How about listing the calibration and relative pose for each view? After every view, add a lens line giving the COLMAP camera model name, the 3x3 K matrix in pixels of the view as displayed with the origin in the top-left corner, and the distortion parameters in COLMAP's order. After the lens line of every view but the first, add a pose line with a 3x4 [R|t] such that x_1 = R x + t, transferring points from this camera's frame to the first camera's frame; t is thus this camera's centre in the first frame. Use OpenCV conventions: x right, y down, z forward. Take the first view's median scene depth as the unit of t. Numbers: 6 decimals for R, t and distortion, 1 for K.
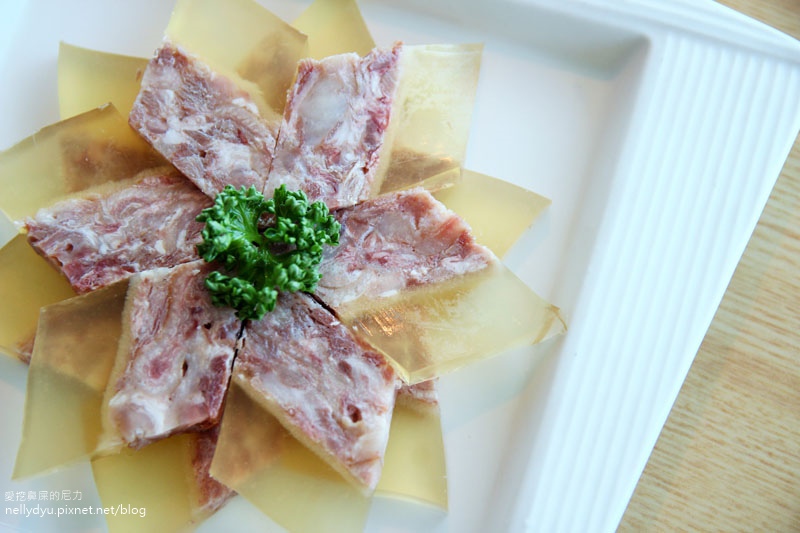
lens RADIAL K [[1572.7, 0, 394.1], [0, 1572.7, 261.1], [0, 0, 1]] dist [-0.104369, 0.000000]
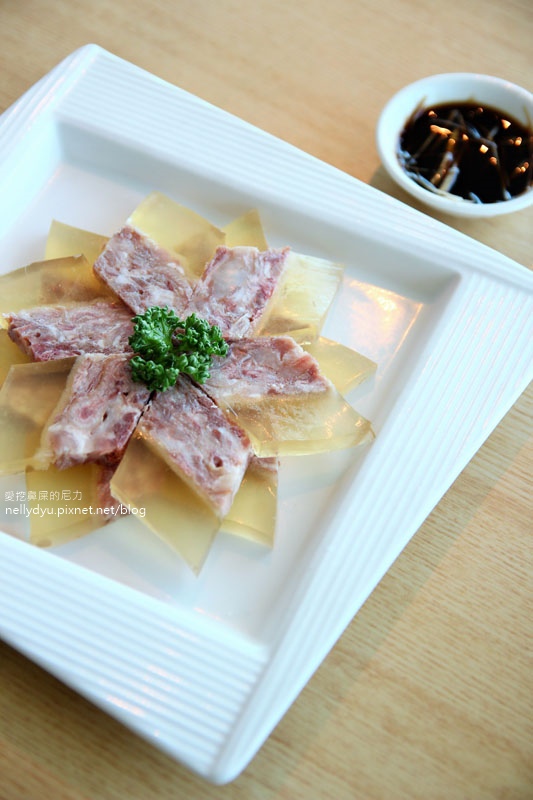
lens RADIAL K [[1572.7, 0, 270.0], [0, 1572.7, 403.8], [0, 0, 1]] dist [-0.104369, 0.000000]
pose [[0.988083, 0.152706, -0.019292, 0.038418], [-0.151967, 0.947950, -0.279816, 0.419107], [-0.024442, 0.279413, 0.959860, -0.358366]]
